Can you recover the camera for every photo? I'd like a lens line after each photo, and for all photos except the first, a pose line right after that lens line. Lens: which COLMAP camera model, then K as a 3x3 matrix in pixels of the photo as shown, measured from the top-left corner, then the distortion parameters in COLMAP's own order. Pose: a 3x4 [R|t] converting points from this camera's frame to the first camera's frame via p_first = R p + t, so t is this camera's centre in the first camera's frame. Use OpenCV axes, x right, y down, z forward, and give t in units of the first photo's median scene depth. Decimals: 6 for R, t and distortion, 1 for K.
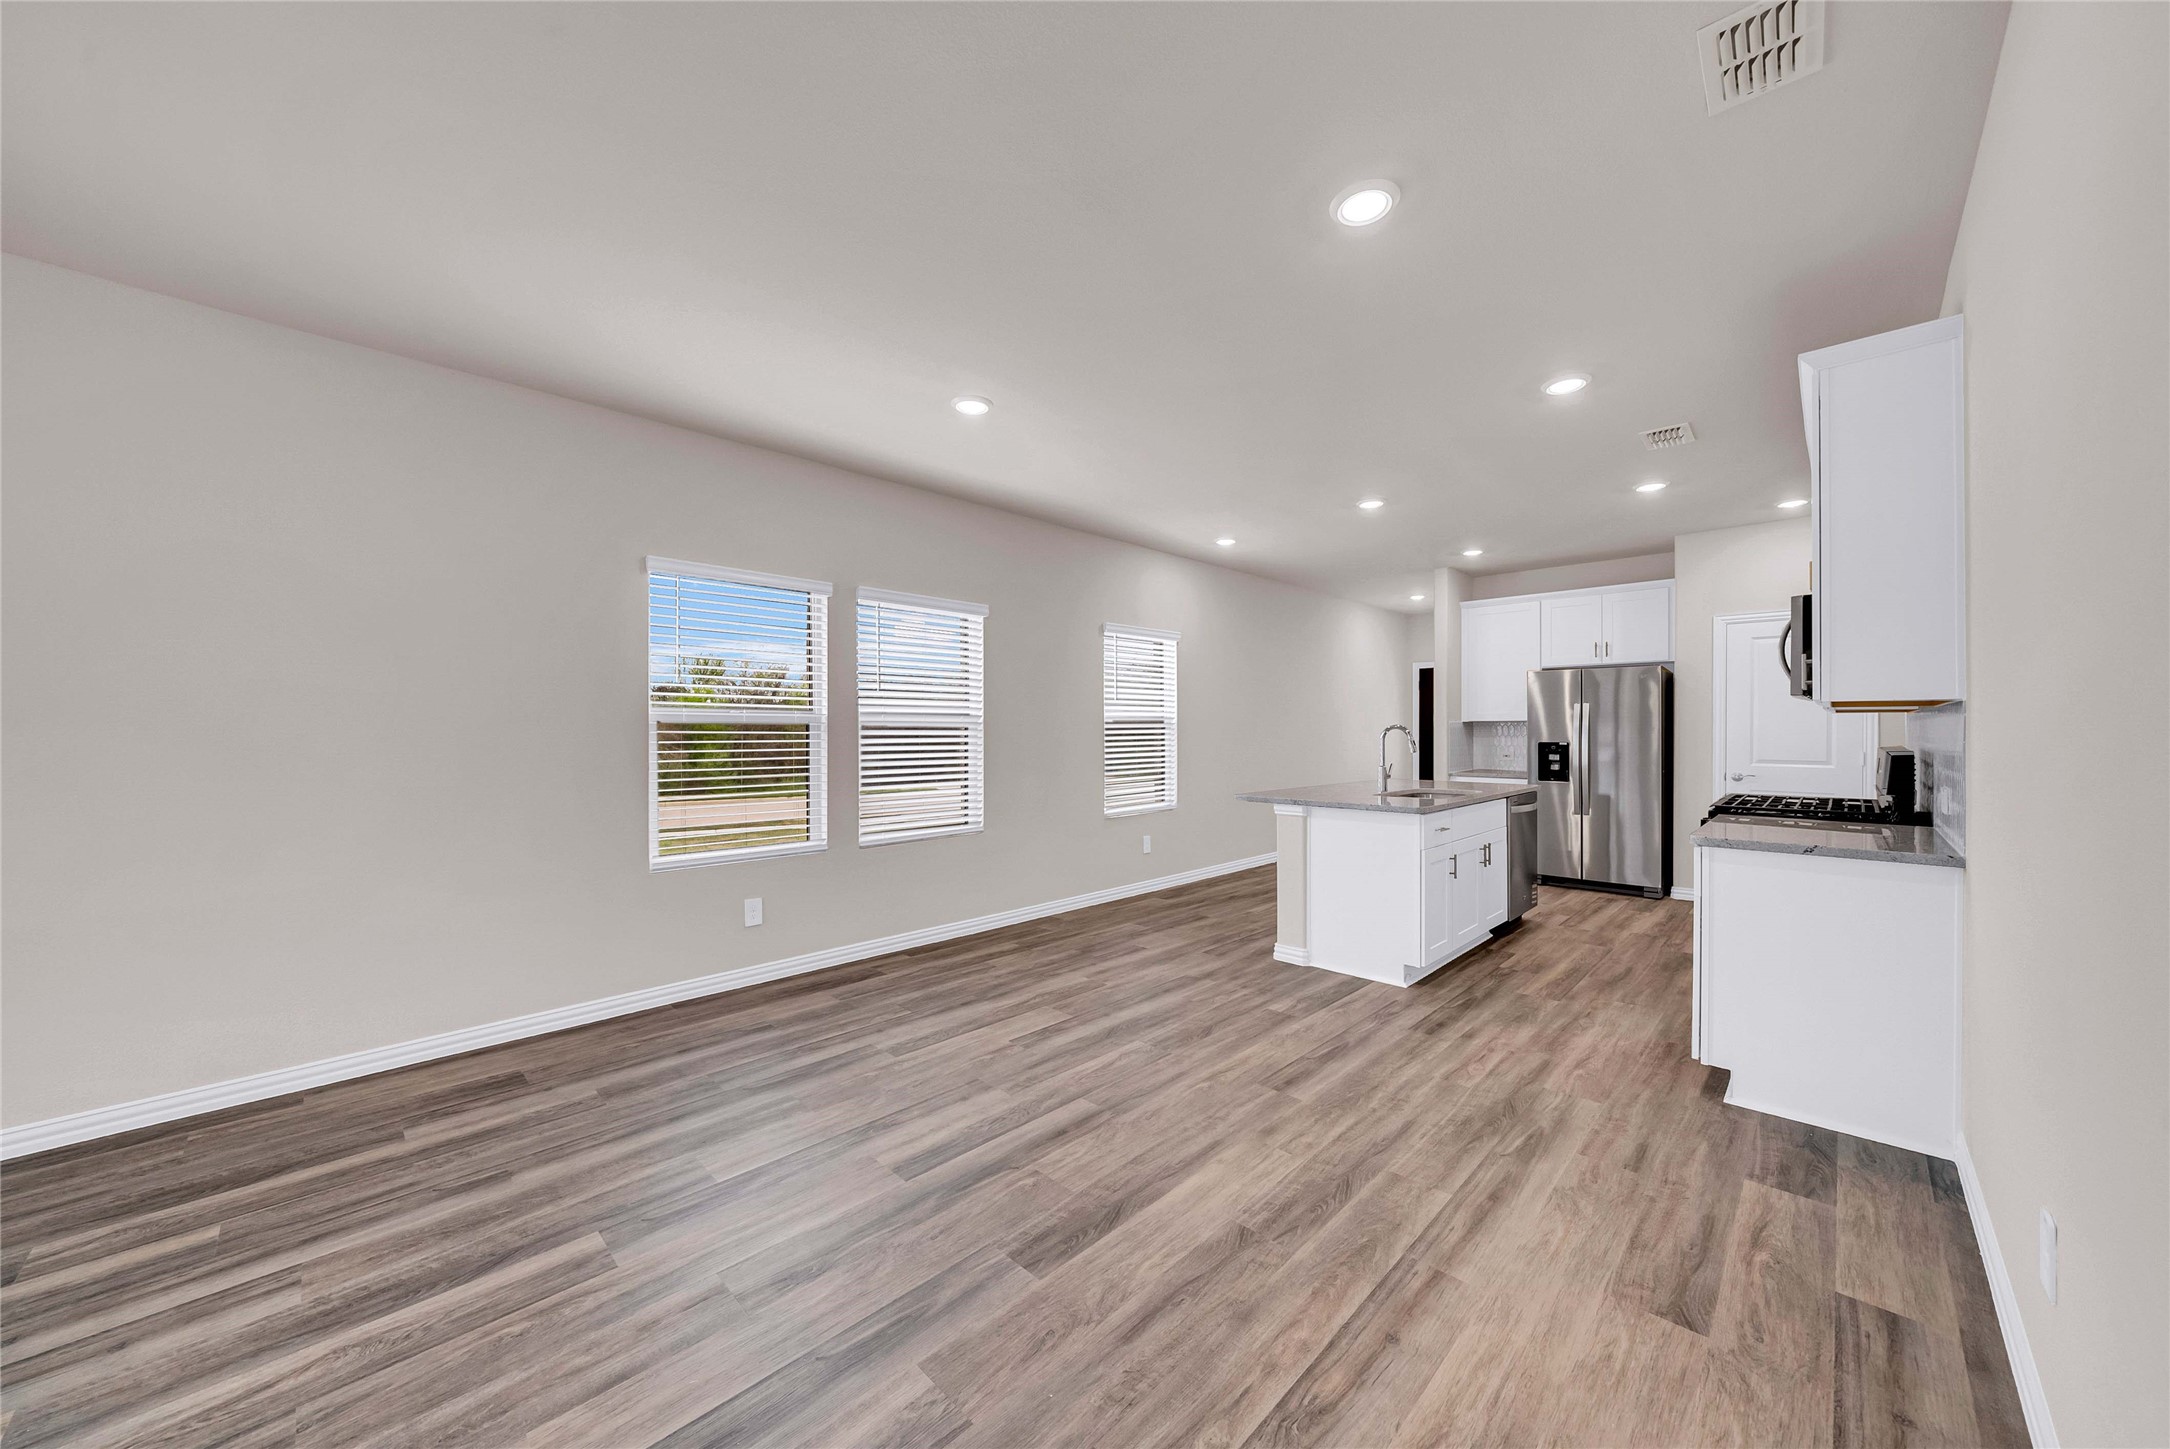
lens RADIAL K [[769.6, 0, 1092.3], [0, 769.6, 734.1], [0, 0, 1]] dist [-0.002513, -0.000108]
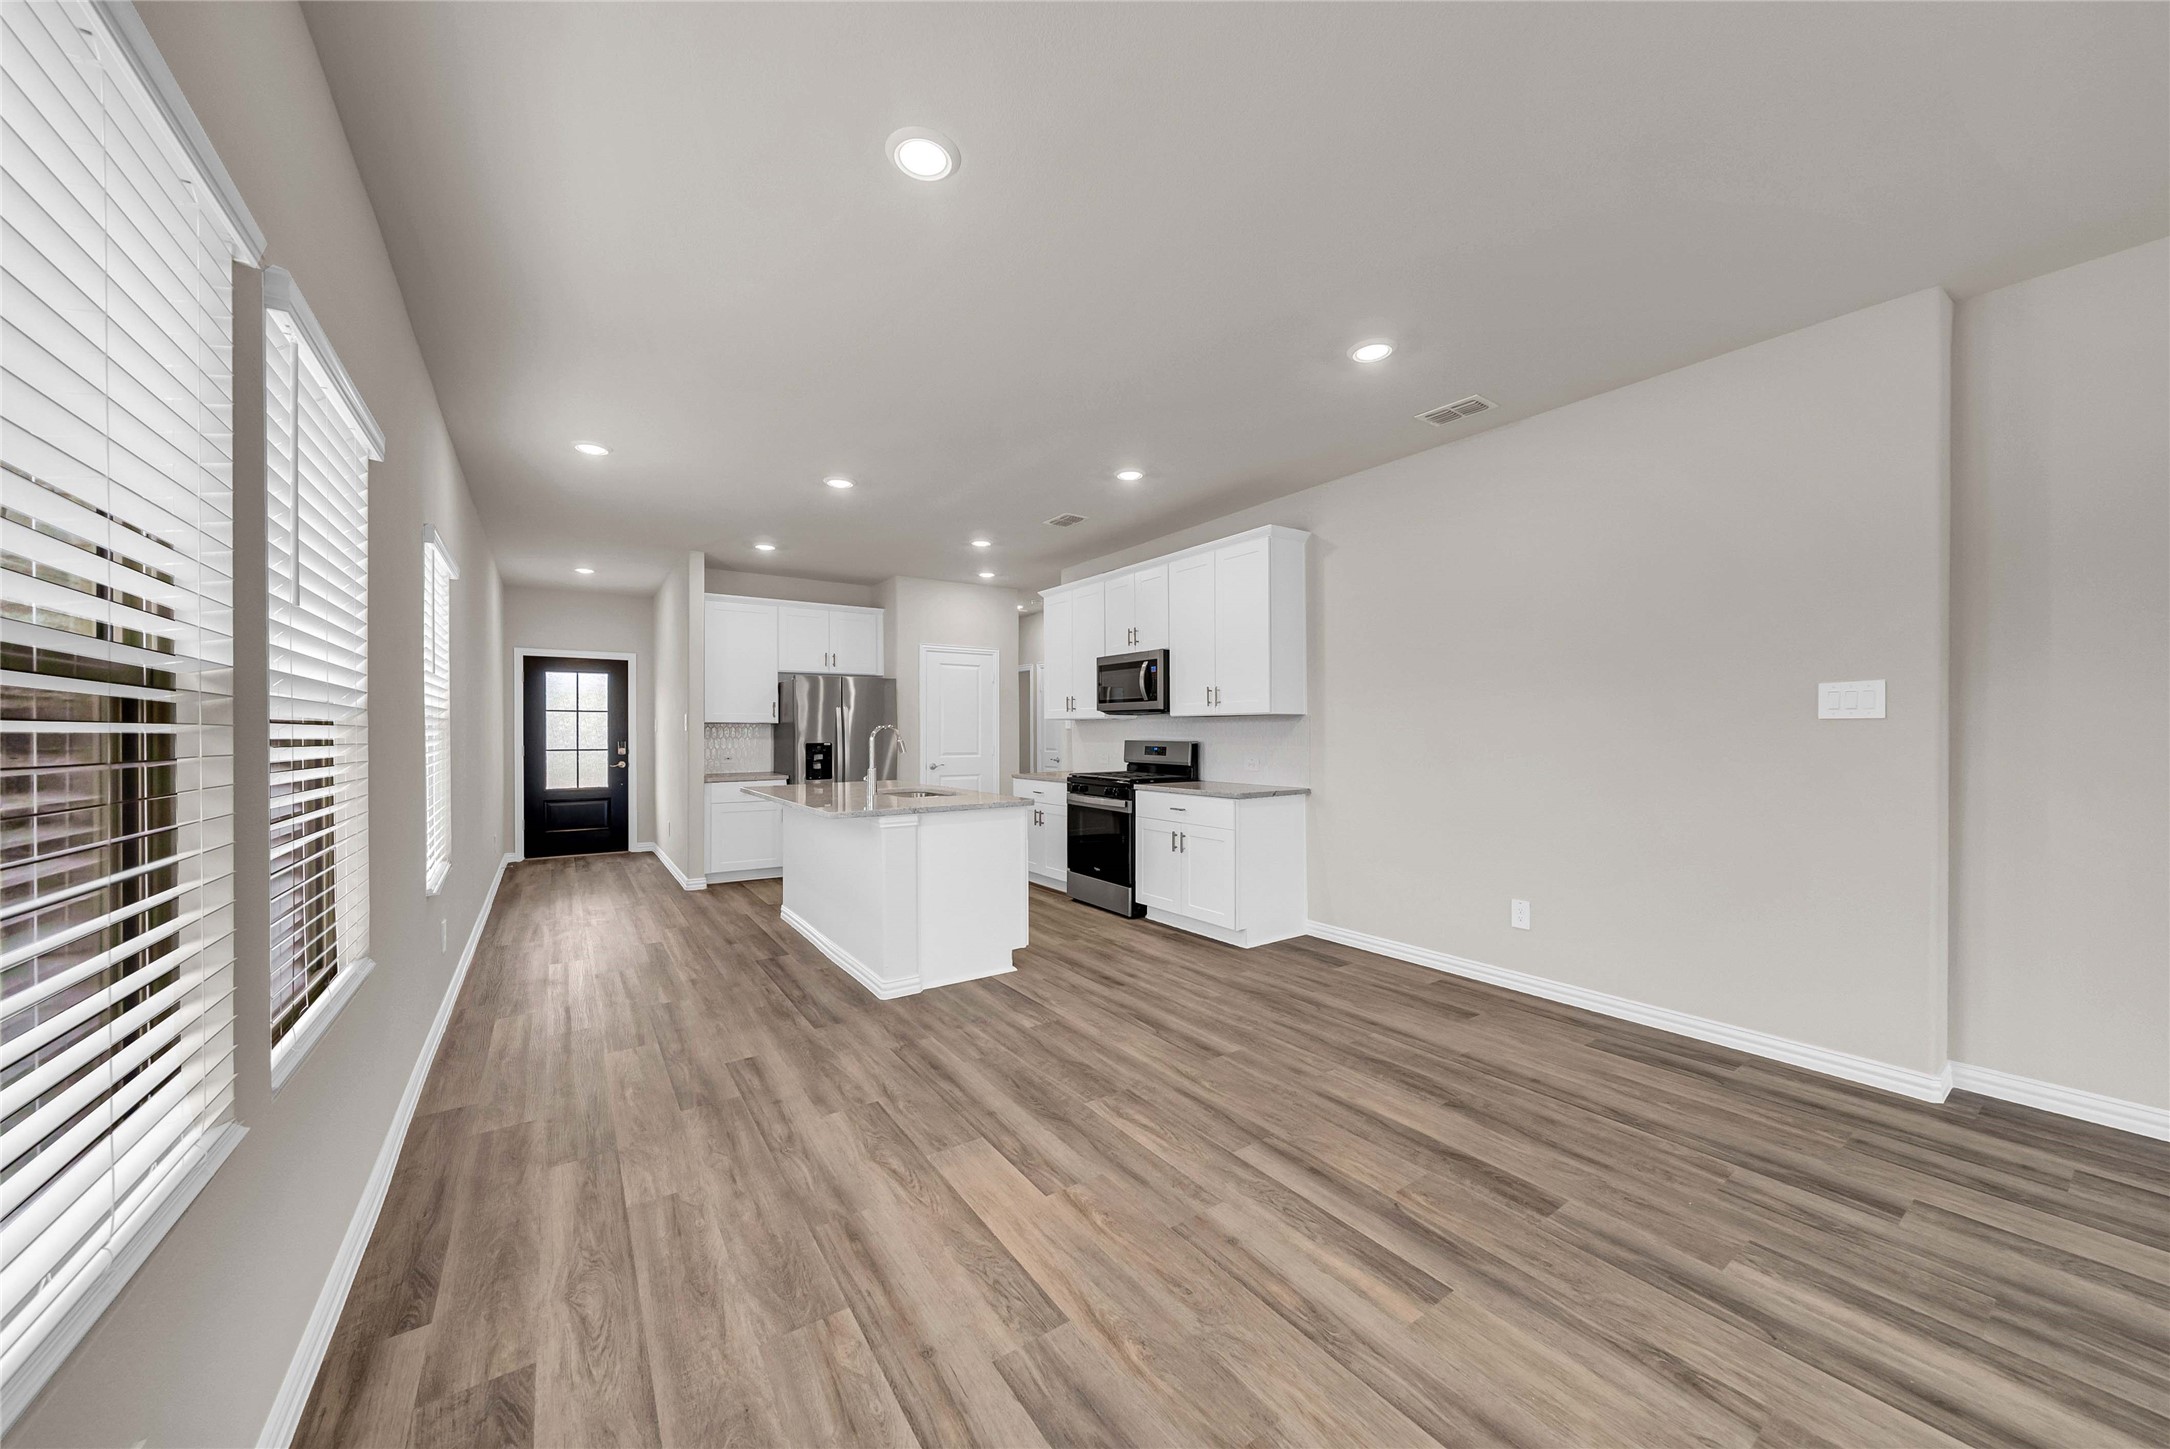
lens RADIAL K [[769.6, 0, 1092.3], [0, 769.6, 734.1], [0, 0, 1]] dist [-0.002513, -0.000108]
pose [[0.187540, -0.001639, 0.982256, -0.760683], [0.007776, 0.999970, 0.000184, 0.001877], [-0.982226, 0.007603, 0.187547, 0.844886]]
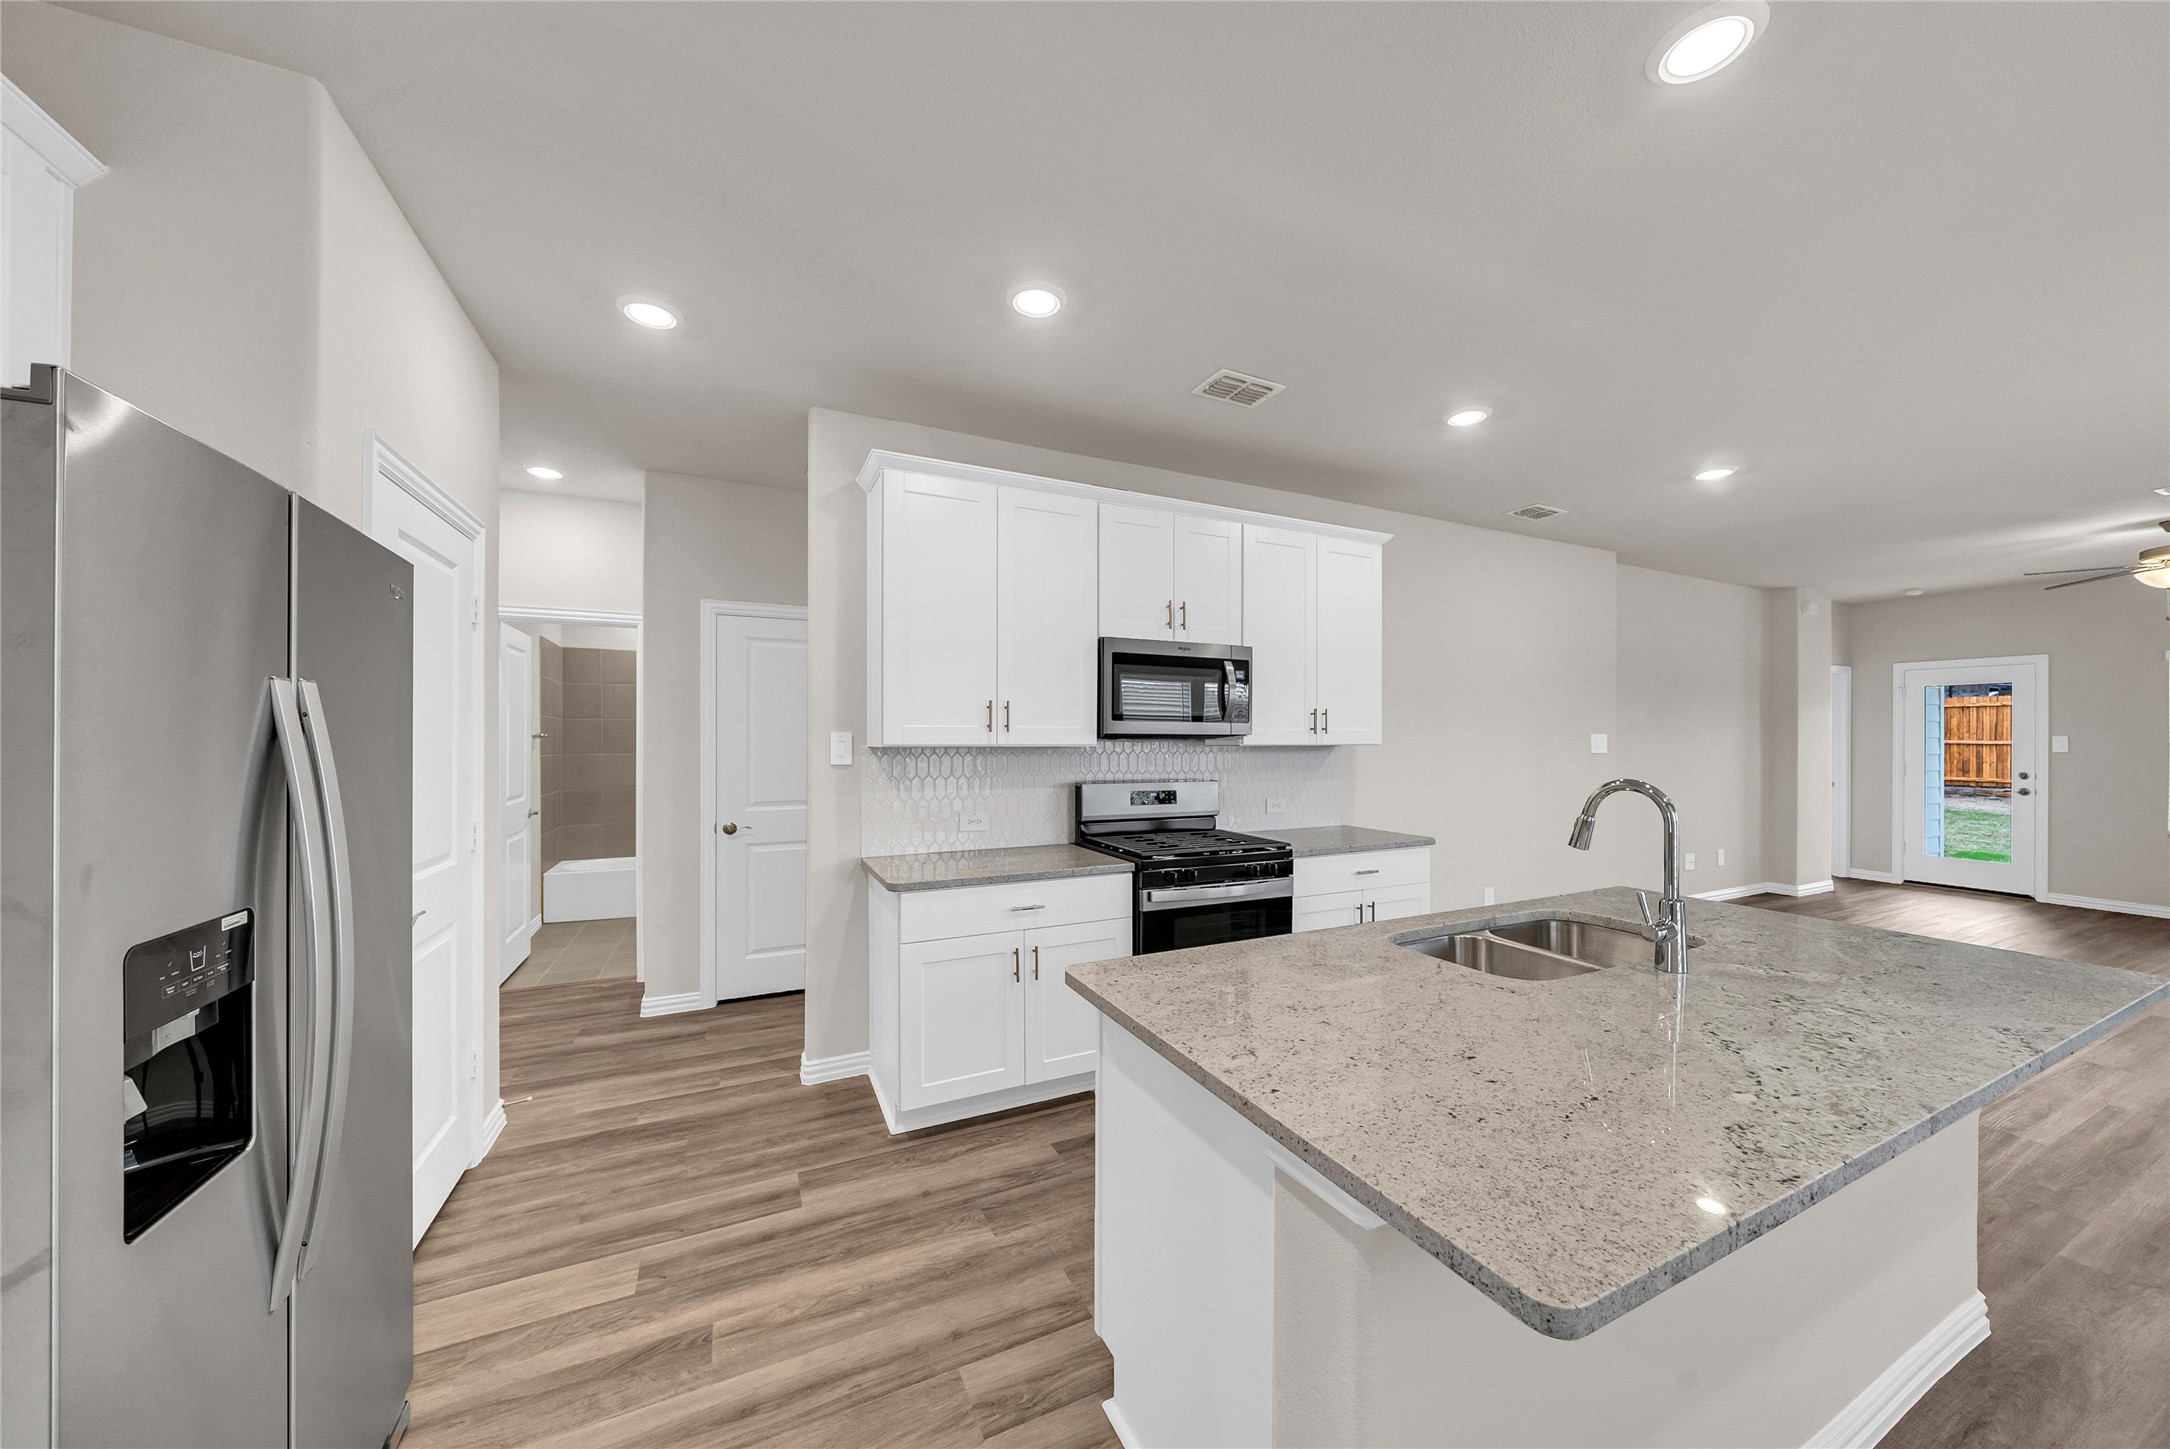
lens RADIAL K [[742.9, 0, 1091.8], [0, 742.9, 735.0], [0, 0, 1]] dist [-0.005147, -0.000308]
pose [[-0.939561, 0.002221, 0.342374, 0.772907], [0.002130, 0.999998, -0.000643, -0.051063], [-0.342374, 0.000125, -0.939564, 2.137164]]
